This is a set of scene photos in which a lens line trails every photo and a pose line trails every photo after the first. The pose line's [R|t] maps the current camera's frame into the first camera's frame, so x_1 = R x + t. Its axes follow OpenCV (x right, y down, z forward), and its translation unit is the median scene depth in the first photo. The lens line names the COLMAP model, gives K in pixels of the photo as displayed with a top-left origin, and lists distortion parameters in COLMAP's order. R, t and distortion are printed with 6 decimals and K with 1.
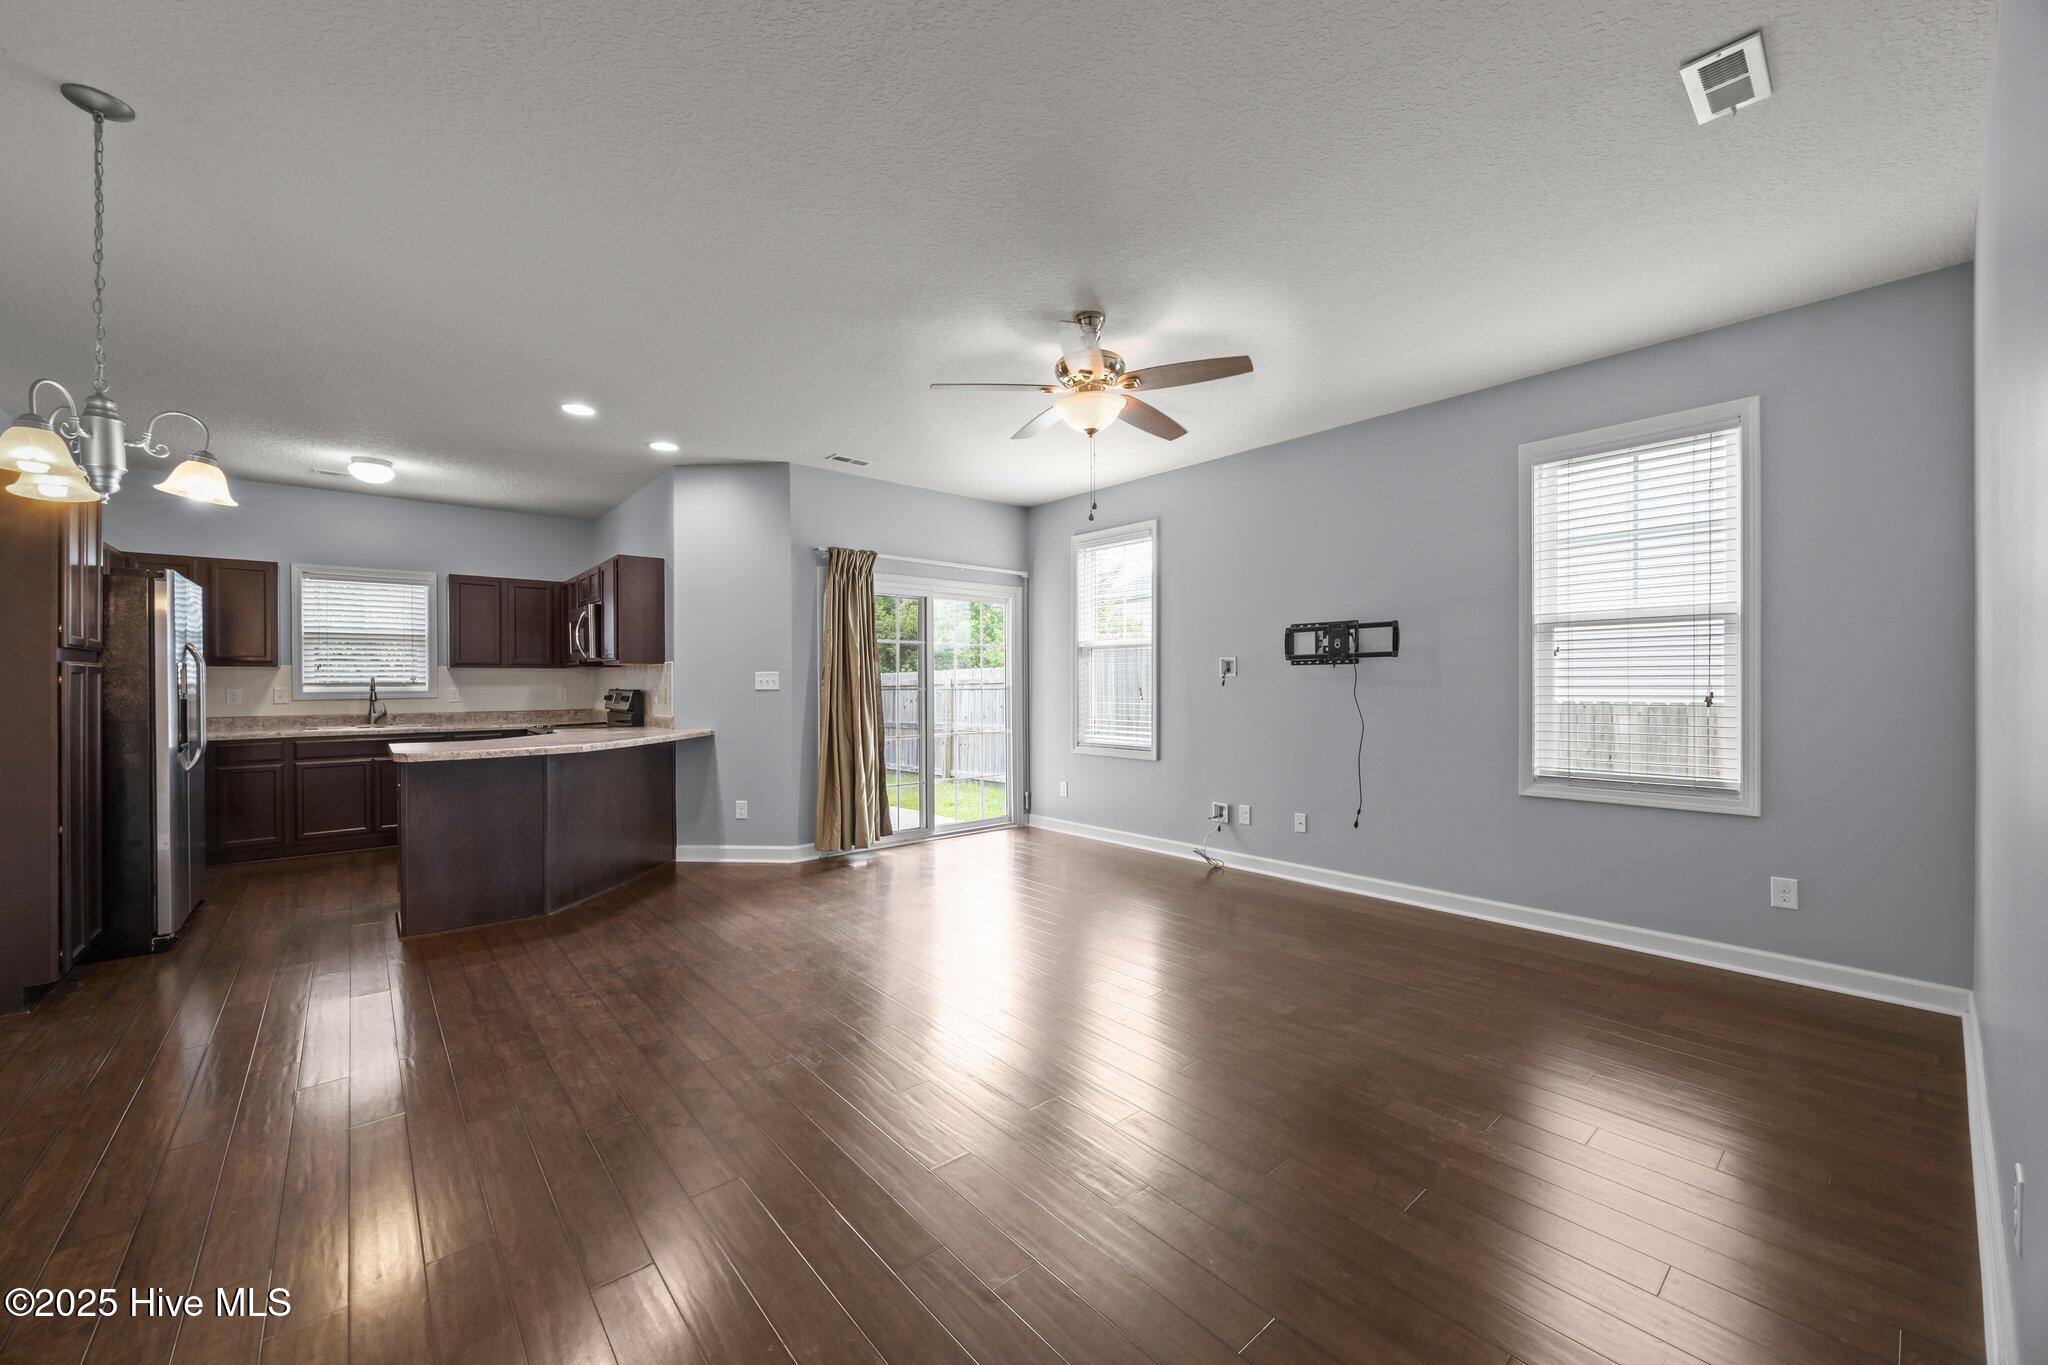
lens RADIAL K [[802.9, 0, 1024.0], [0, 802.9, 682.5], [0, 0, 1]] dist [0.063188, -0.000039]
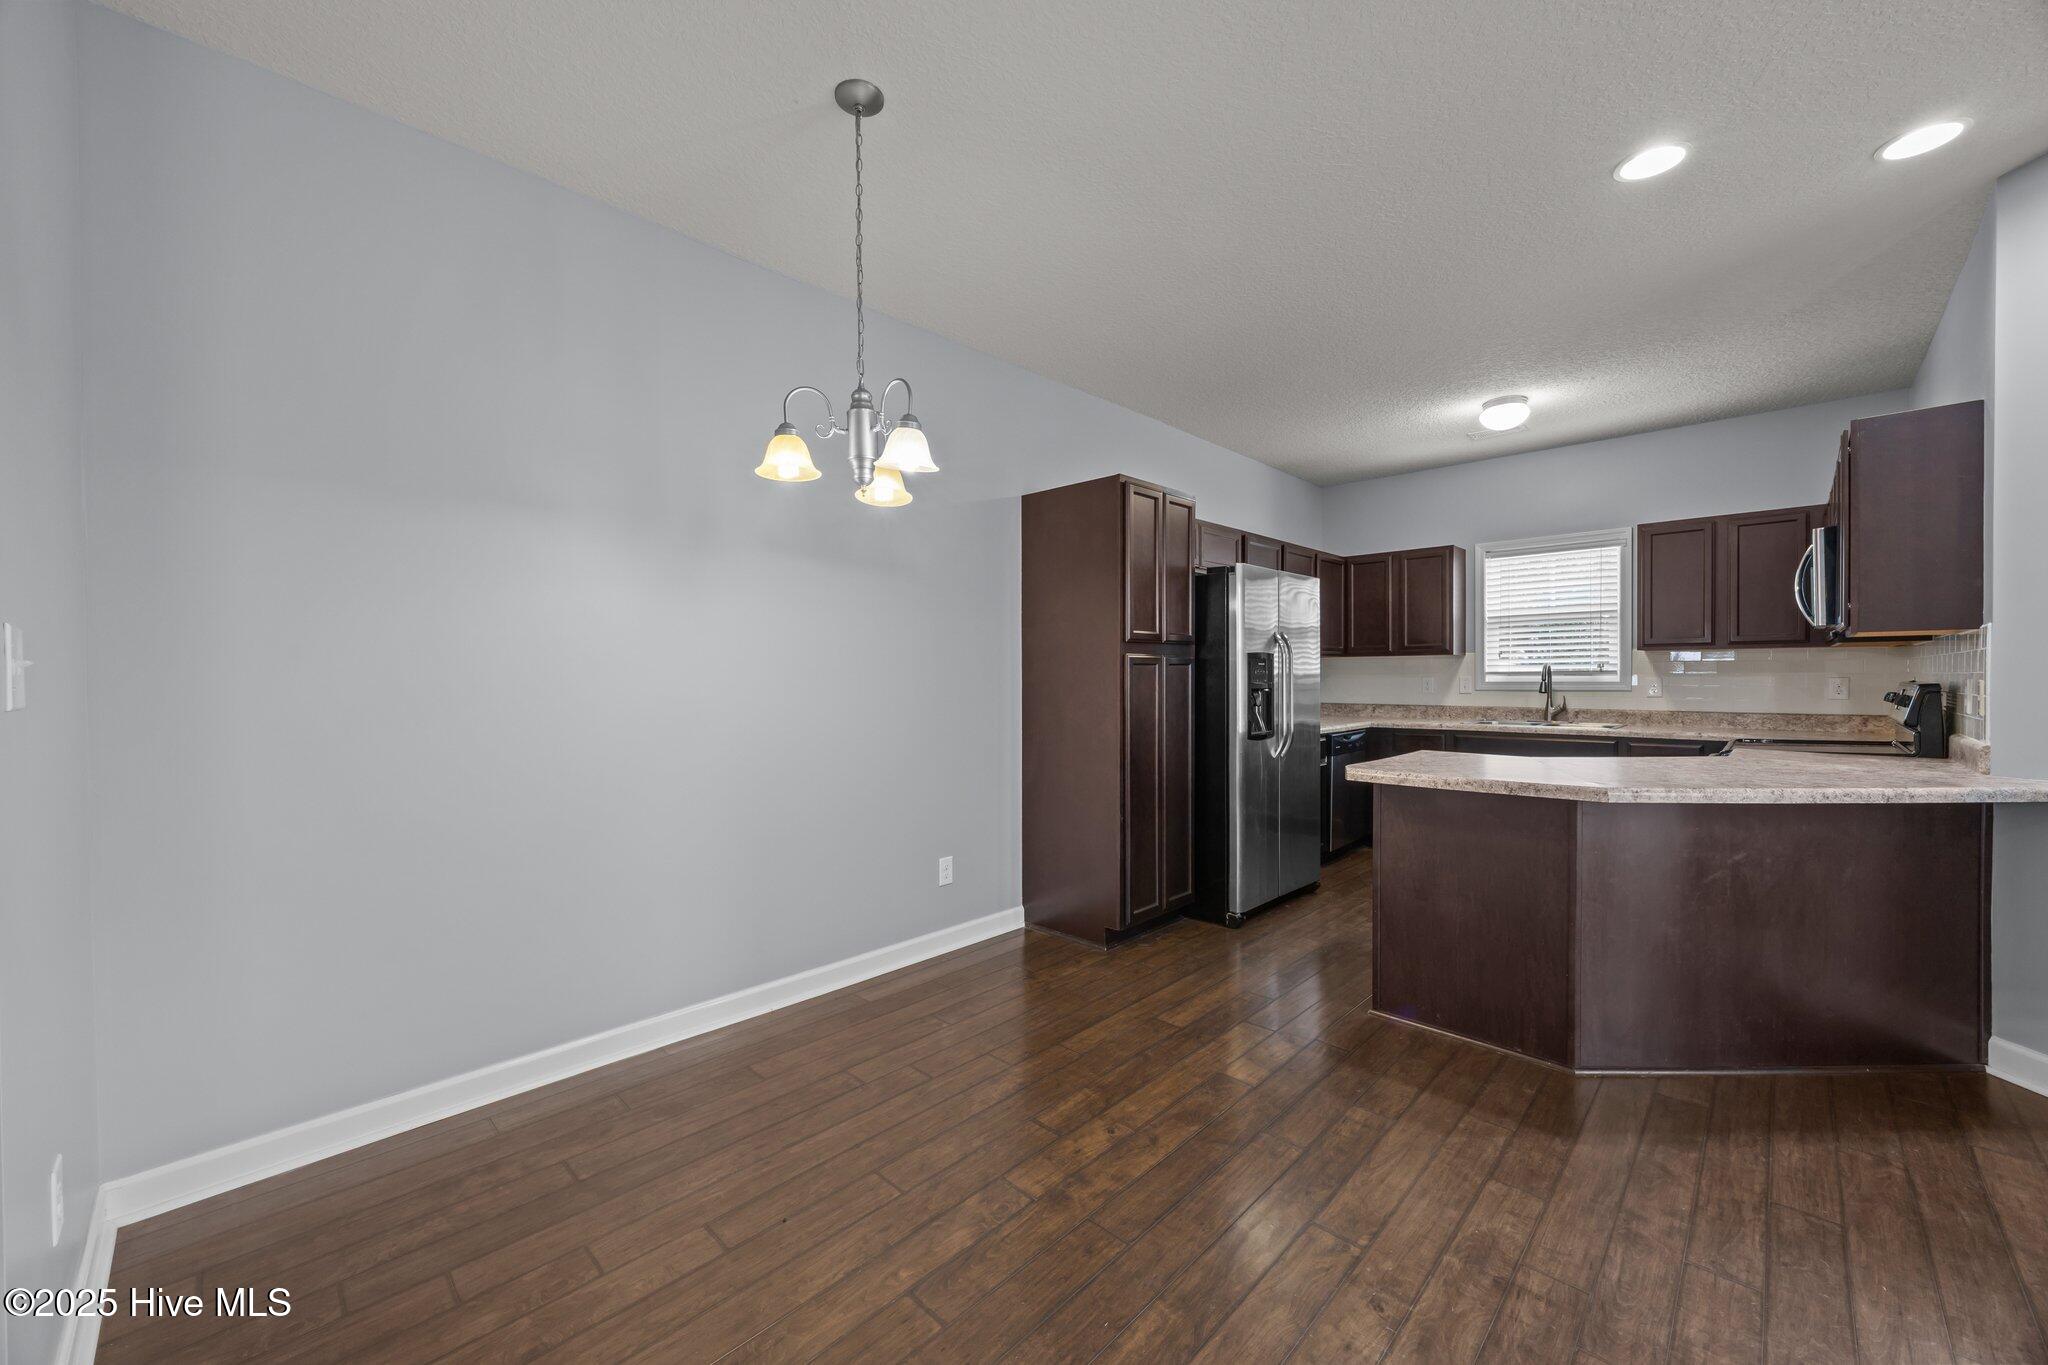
lens RADIAL K [[764.4, 0, 1046.9], [0, 764.4, 685.3], [0, 0, 1]] dist [-0.001457, -0.000124]
pose [[0.090282, 0.016432, -0.995781, -0.061070], [0.003537, 0.999852, 0.016820, -0.000233], [0.995910, -0.005041, 0.090210, 0.442669]]
